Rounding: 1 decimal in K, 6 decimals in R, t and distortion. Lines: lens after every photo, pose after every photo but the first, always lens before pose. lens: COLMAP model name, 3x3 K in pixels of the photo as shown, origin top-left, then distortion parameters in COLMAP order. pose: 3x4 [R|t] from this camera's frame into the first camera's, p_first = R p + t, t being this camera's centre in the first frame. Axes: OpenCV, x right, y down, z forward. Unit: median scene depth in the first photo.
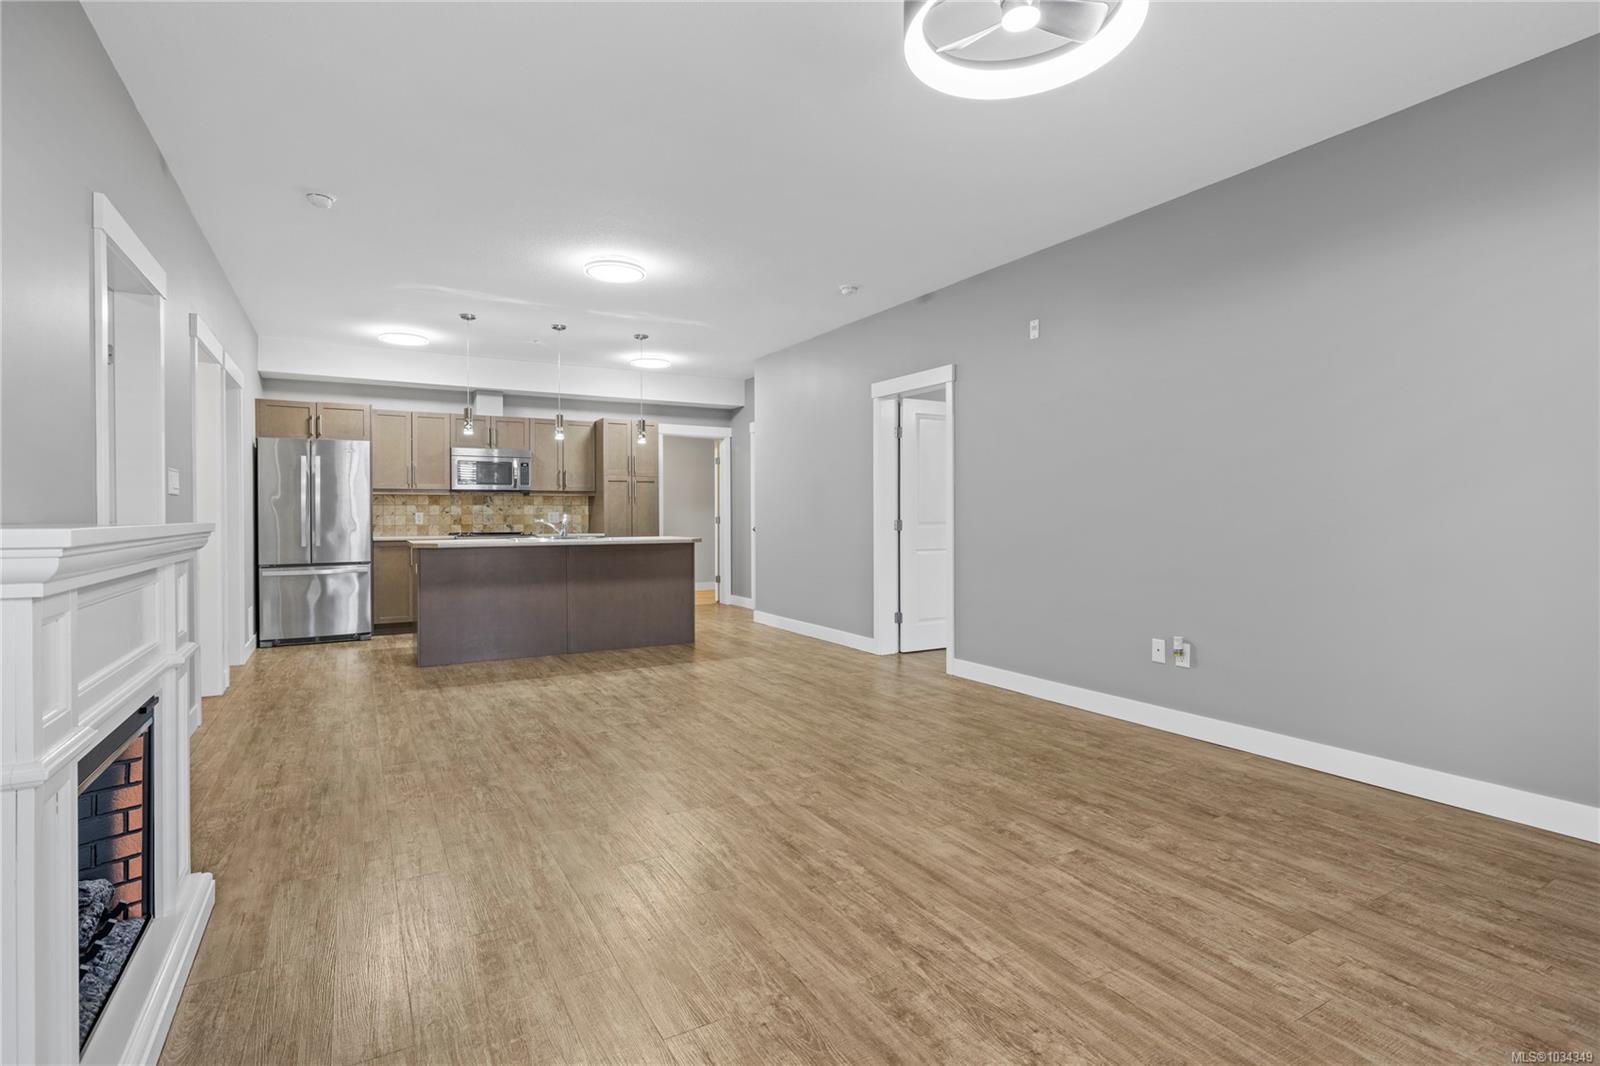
lens RADIAL K [[774.6, 0, 801.0], [0, 774.6, 522.3], [0, 0, 1]] dist [-0.003005, 0.000939]
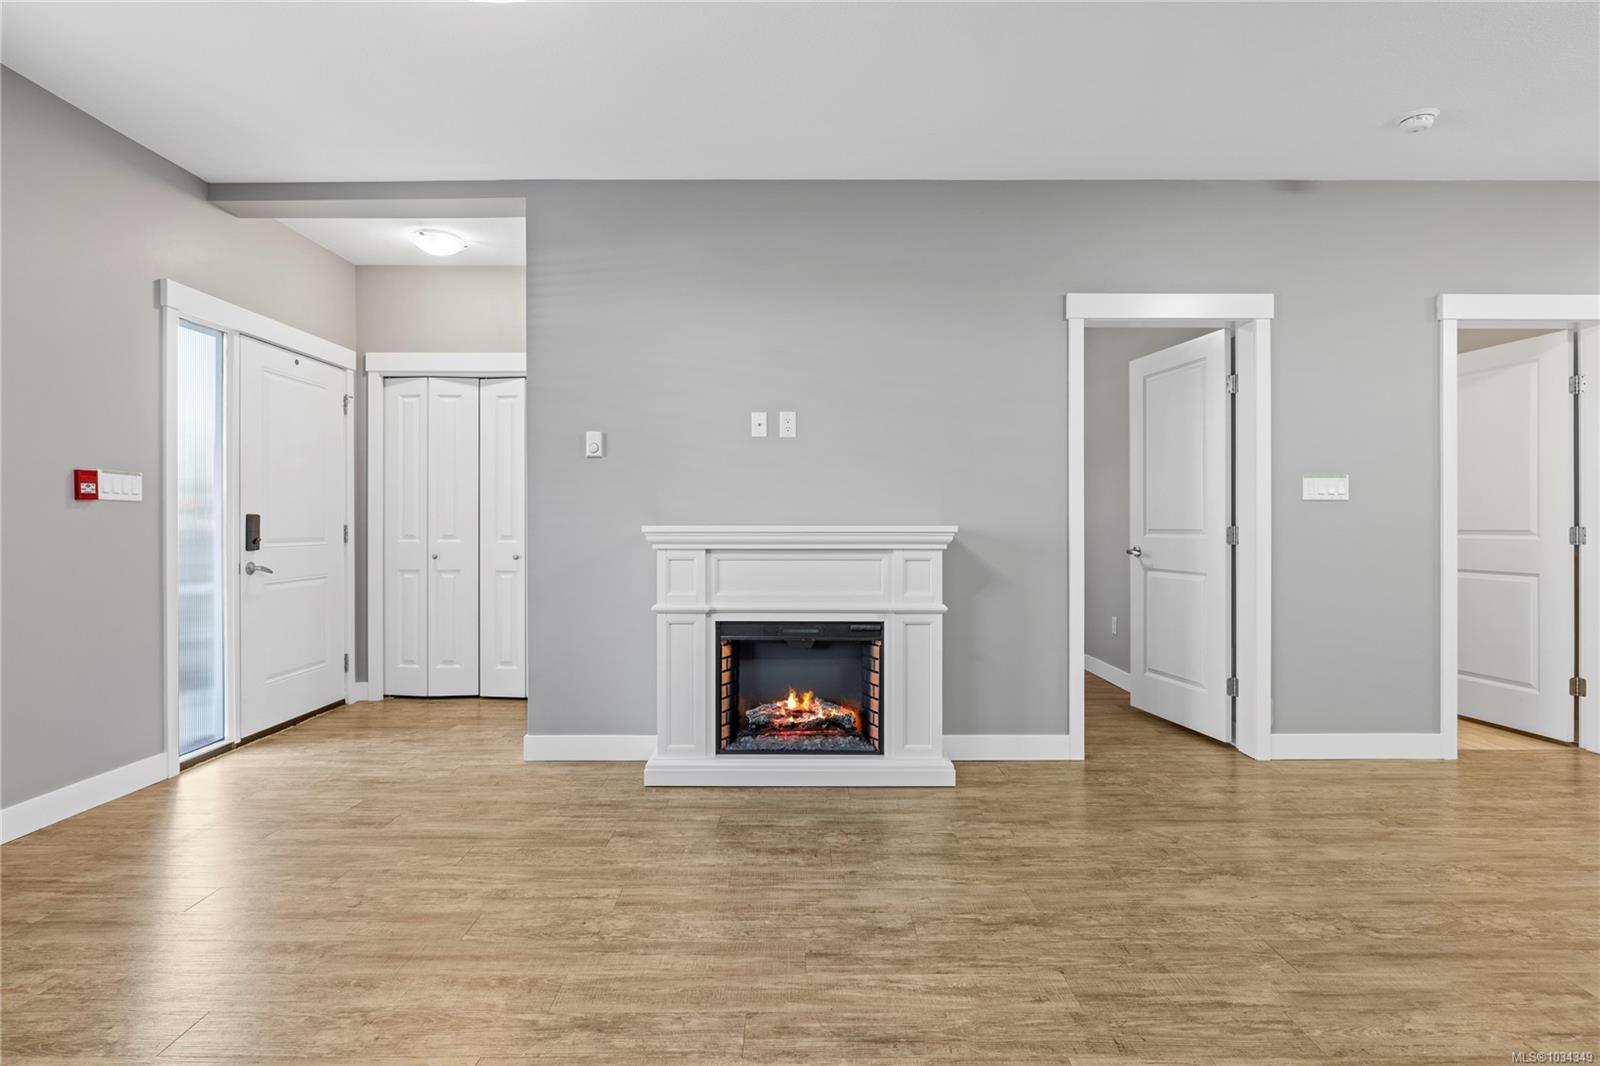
lens RADIAL K [[801.5, 0, 795.6], [0, 801.5, 521.9], [0, 0, 1]] dist [-0.005298, 0.001556]
pose [[-0.501656, 0.003420, -0.865060, 0.487341], [-0.007177, 0.999941, 0.008116, -0.011501], [0.865037, 0.010280, -0.501602, 1.044813]]
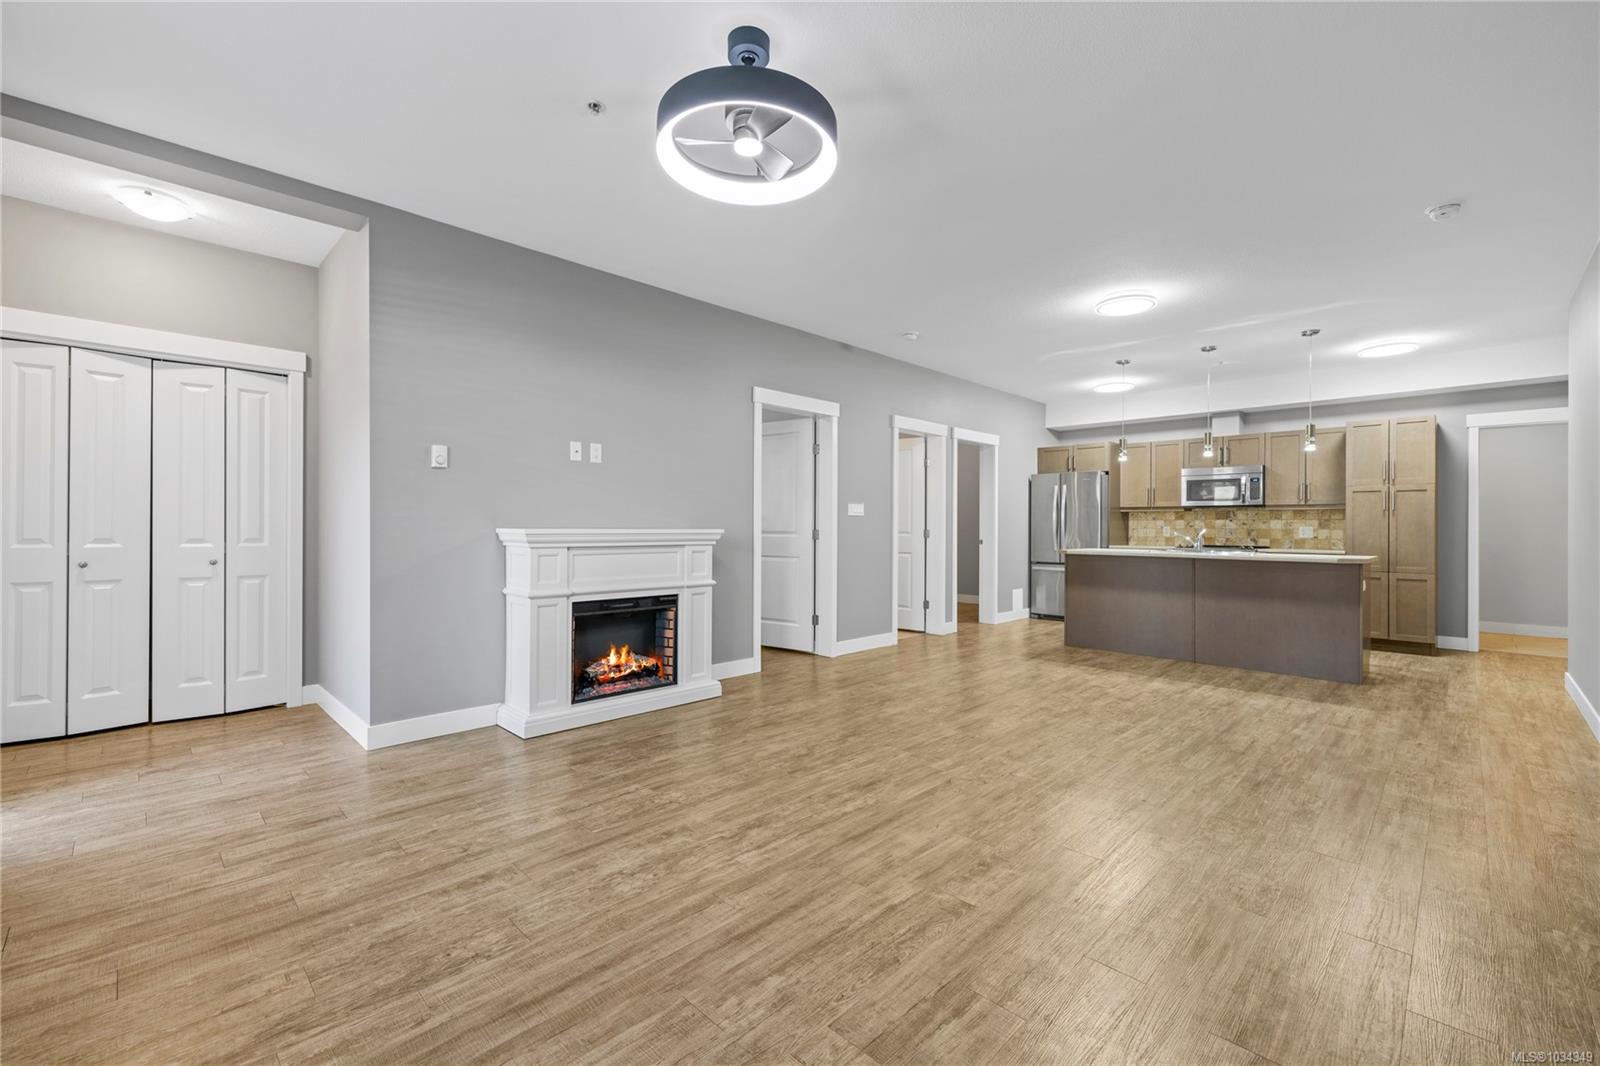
lens RADIAL K [[675.7, 0, 802.7], [0, 675.7, 529.7], [0, 0, 1]] dist [0.000363, 0.000327]
pose [[0.266084, 0.010030, -0.963898, 0.857064], [-0.017414, 0.999833, 0.005597, -0.009409], [0.963793, 0.015297, 0.266214, 0.484737]]
